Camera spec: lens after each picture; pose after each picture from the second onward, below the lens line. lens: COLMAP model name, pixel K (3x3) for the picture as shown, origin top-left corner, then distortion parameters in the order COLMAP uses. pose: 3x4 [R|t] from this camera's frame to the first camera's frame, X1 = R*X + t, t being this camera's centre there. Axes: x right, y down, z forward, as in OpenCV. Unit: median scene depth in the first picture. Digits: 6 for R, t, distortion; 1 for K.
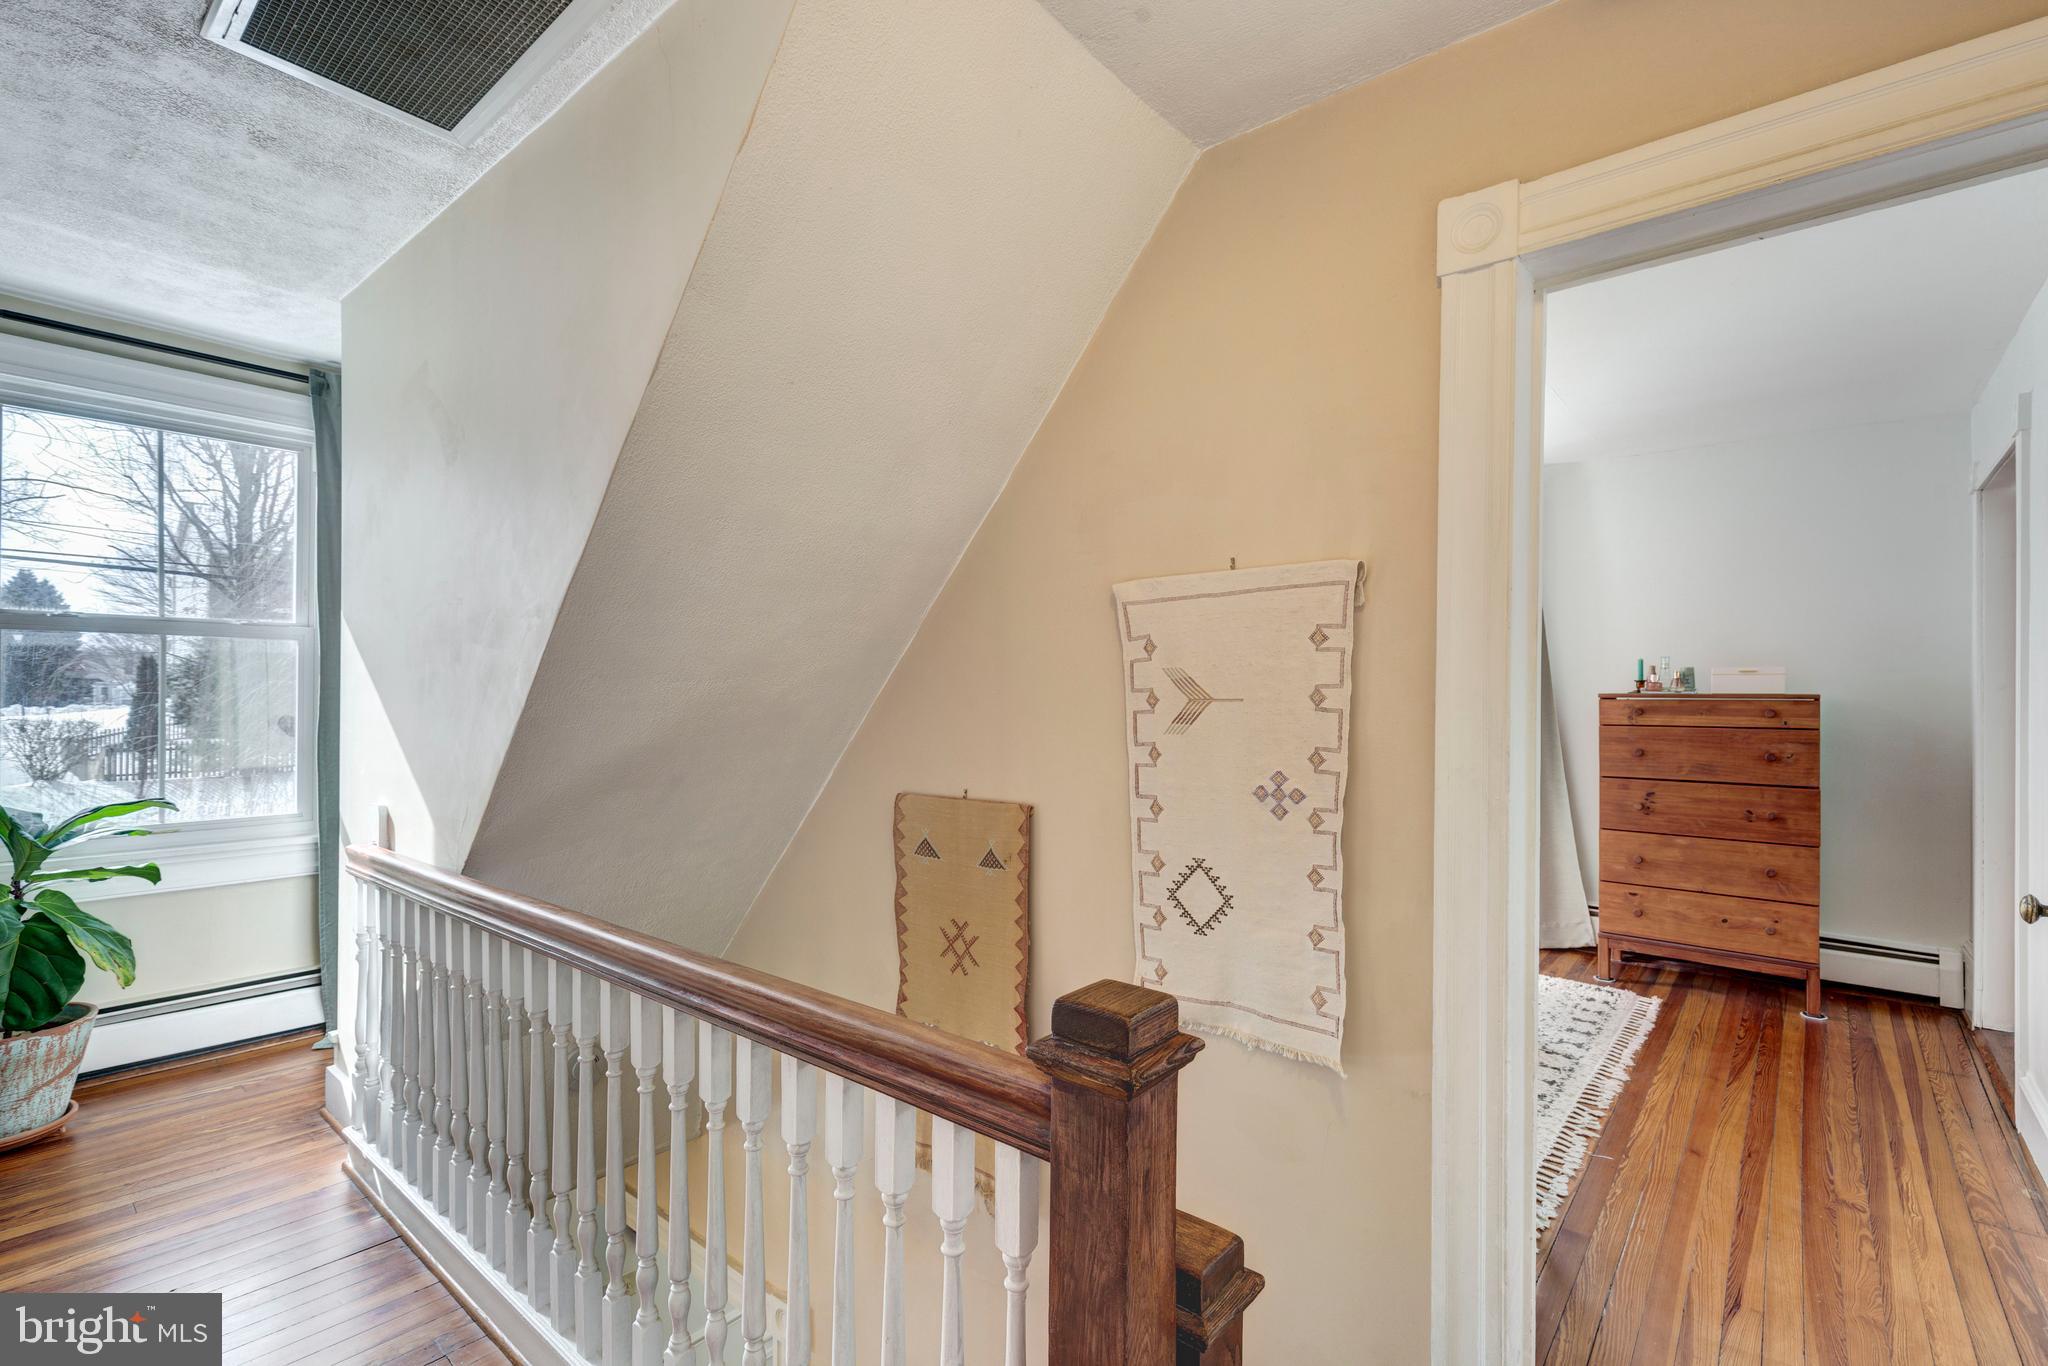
lens RADIAL K [[924.9, 0, 1025.6], [0, 924.9, 695.0], [0, 0, 1]] dist [0.007637, -0.001033]
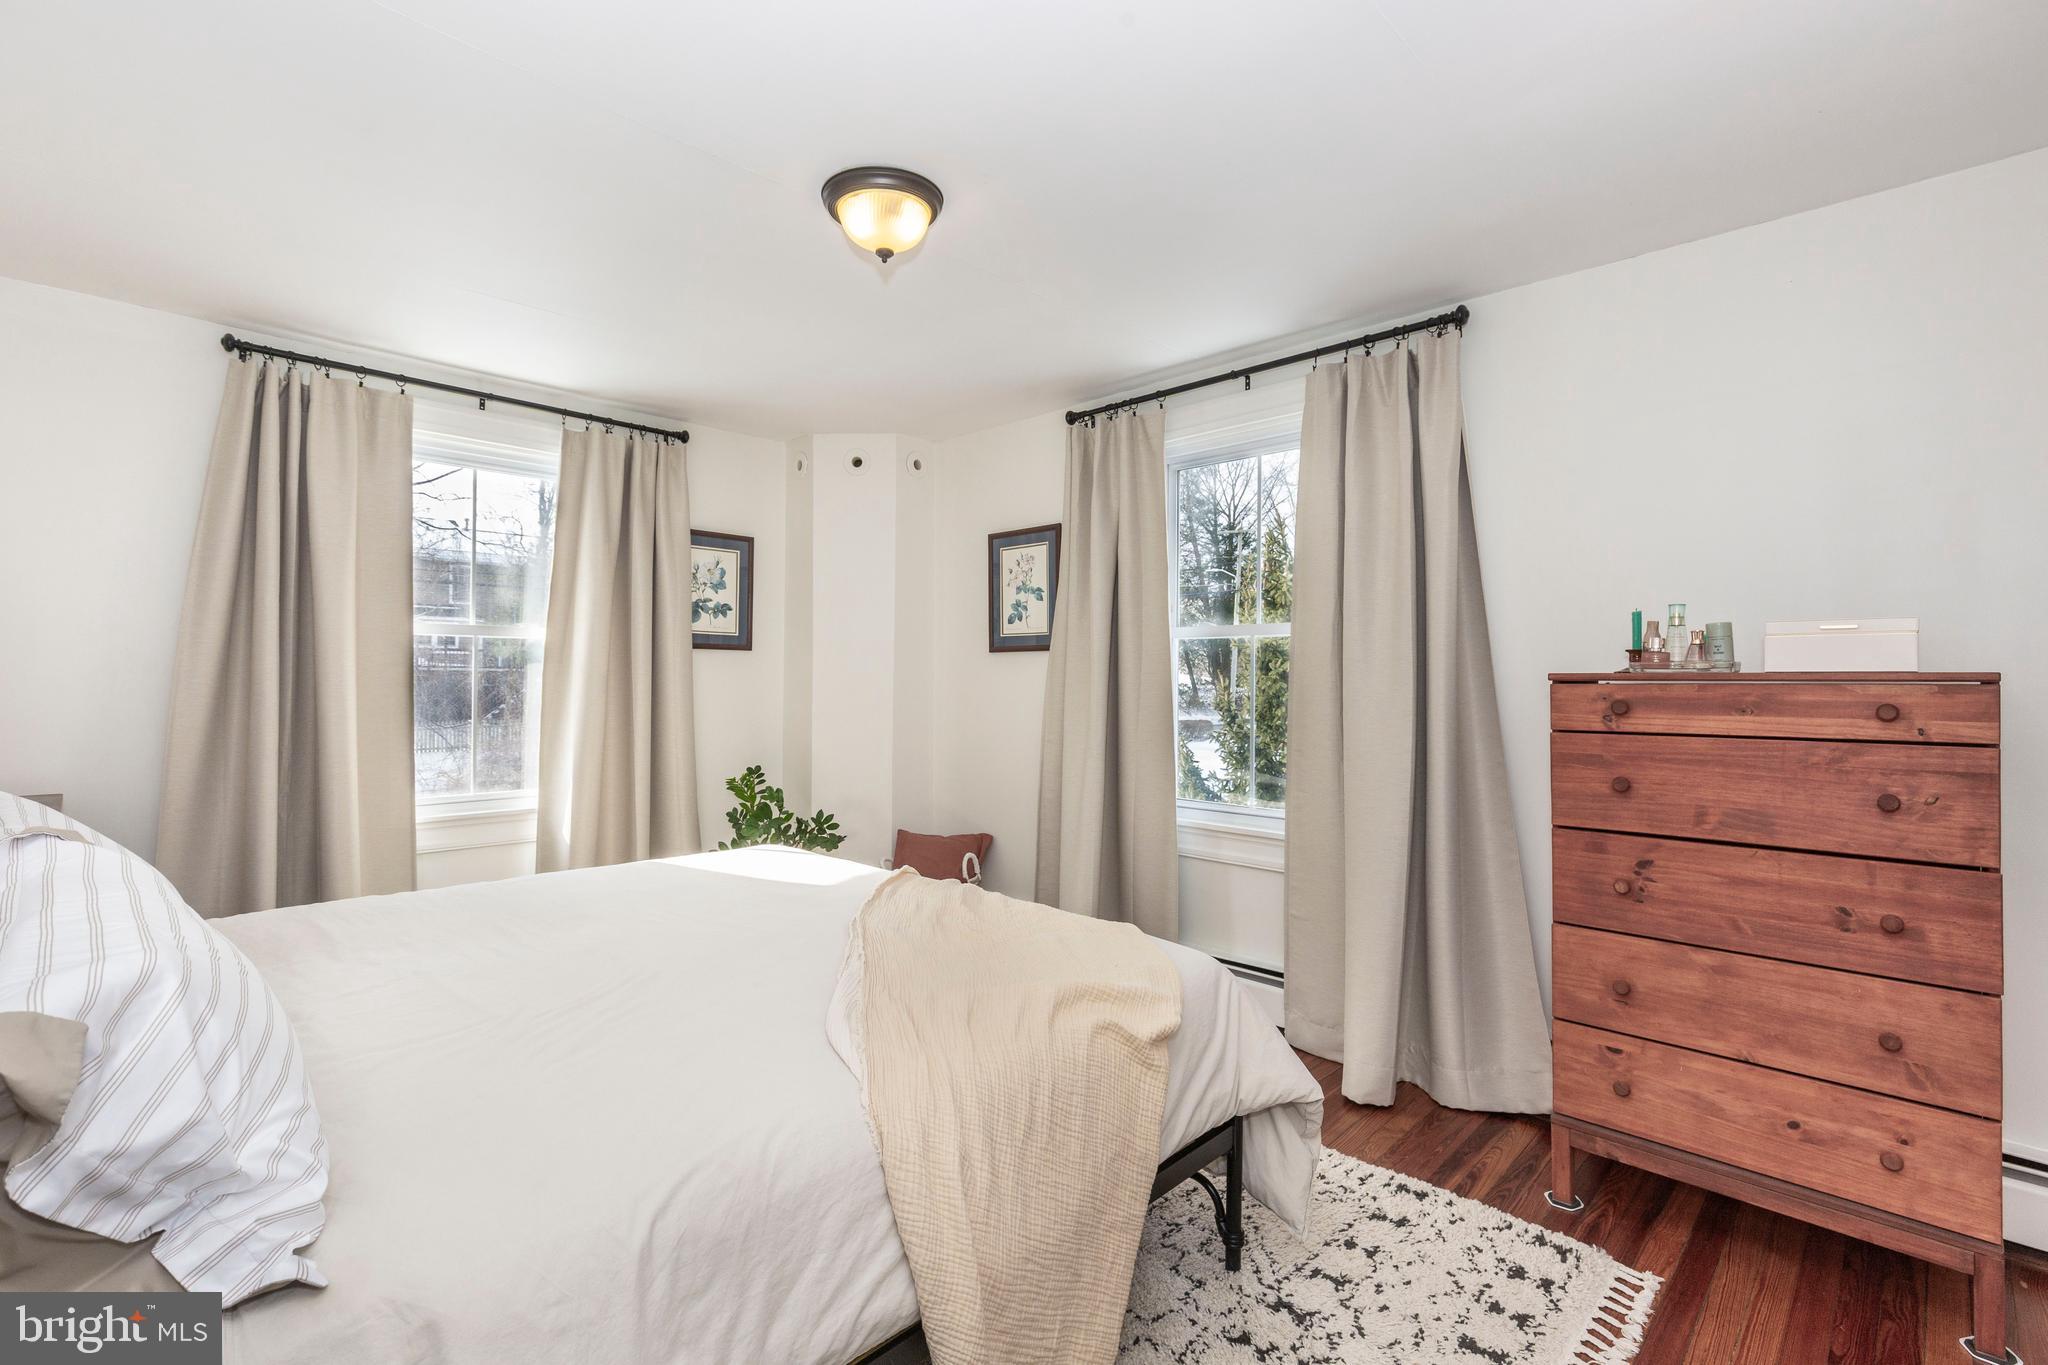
lens RADIAL K [[924.9, 0, 1022.1], [0, 924.9, 678.4], [0, 0, 1]] dist [0.007637, -0.001033]
pose [[0.997298, -0.000698, -0.073460, 0.372261], [0.000091, 0.999966, -0.008264, 0.006538], [0.073464, 0.008235, 0.997264, 0.464051]]
